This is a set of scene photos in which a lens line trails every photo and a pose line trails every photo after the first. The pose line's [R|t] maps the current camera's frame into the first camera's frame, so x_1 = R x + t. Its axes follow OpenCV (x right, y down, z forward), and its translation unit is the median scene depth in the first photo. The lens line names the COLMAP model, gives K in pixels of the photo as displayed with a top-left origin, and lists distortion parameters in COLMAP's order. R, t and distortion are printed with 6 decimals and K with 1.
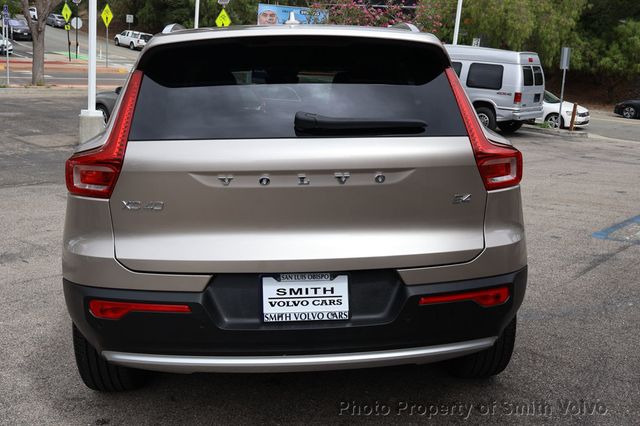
lens RADIAL K [[646.7, 0, 320.0], [0, 646.7, 213.0], [0, 0, 1]] dist [0.000626, 0.009342]
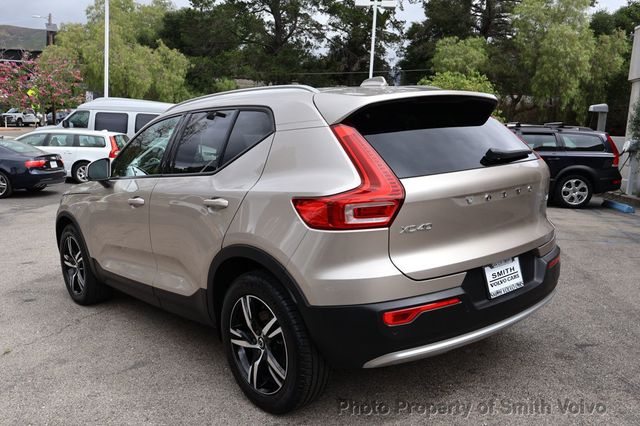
lens RADIAL K [[570.7, 0, 320.0], [0, 570.7, 213.0], [0, 0, 1]] dist [0.003056, 0.000891]
pose [[0.806530, -0.117704, 0.579357, -0.972122], [0.148890, 0.988833, -0.006378, -0.056388], [-0.572137, 0.091405, 0.815049, 0.170302]]
